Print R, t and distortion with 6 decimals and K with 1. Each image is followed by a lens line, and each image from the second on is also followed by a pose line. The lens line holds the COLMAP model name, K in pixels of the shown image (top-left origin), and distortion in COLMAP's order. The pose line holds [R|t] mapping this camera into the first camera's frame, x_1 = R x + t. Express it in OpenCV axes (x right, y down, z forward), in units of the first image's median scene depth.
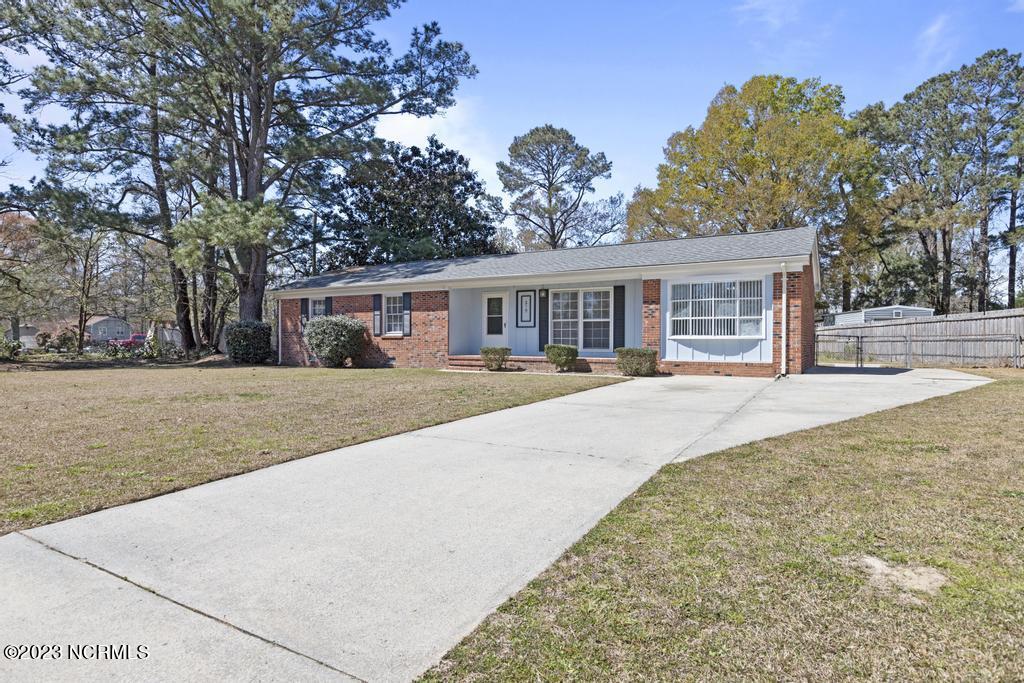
lens RADIAL K [[591.4, 0, 511.8], [0, 591.4, 339.5], [0, 0, 1]] dist [-0.000261, -0.000007]
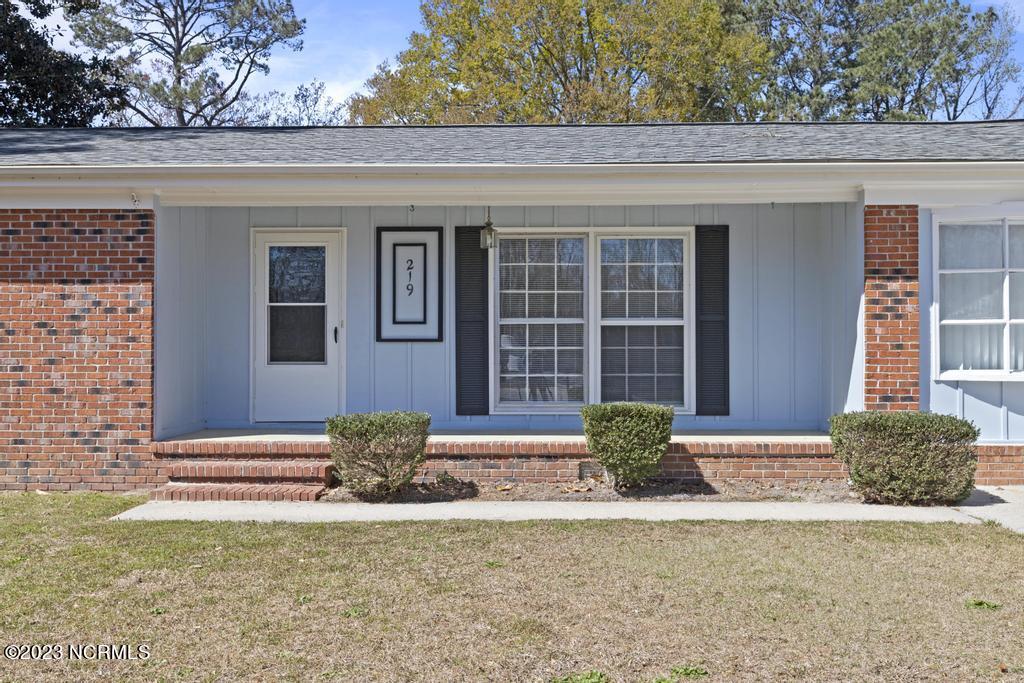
lens RADIAL K [[897.2, 0, 511.8], [0, 897.2, 344.3], [0, 0, 1]] dist [0.015199, 0.013796]
pose [[0.875265, -0.001416, 0.483642, -0.166290], [0.002036, 0.999998, -0.000757, -0.018600], [-0.483639, 0.001648, 0.875266, 0.547358]]
